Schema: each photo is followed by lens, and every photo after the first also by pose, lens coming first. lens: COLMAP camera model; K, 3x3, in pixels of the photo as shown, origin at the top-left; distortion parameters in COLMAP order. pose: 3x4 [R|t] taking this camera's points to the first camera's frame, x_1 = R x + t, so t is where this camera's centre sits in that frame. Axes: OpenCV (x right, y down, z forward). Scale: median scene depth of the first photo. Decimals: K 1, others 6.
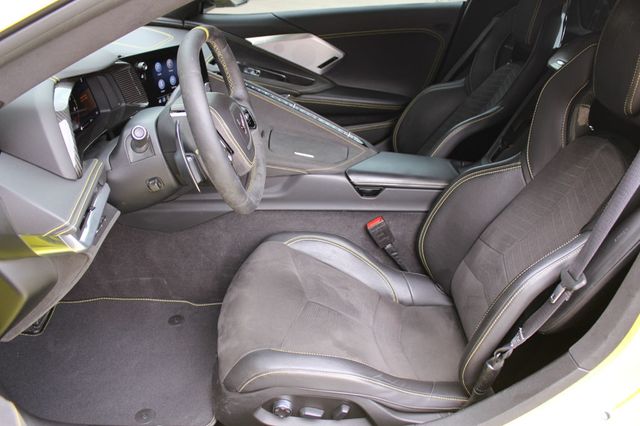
lens RADIAL K [[523.1, 0, 319.2], [0, 523.1, 211.3], [0, 0, 1]] dist [-0.111472, 0.044533]
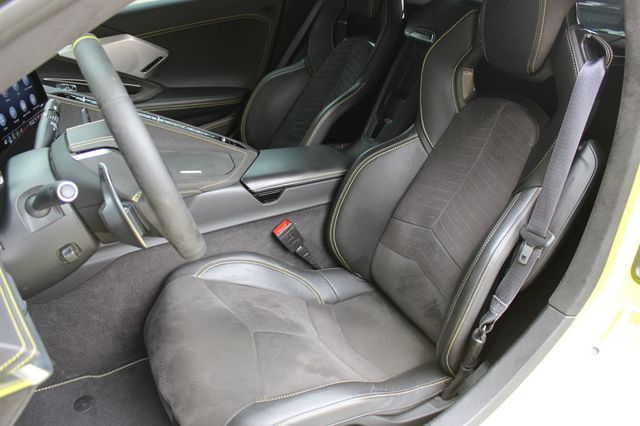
lens RADIAL K [[523.1, 0, 320.9], [0, 523.1, 214.8], [0, 0, 1]] dist [-0.111472, 0.044533]
pose [[0.897070, -0.235279, 0.374044, -0.173527], [0.224223, 0.971762, 0.073497, -0.053171], [-0.380774, 0.017937, 0.924494, 0.119968]]
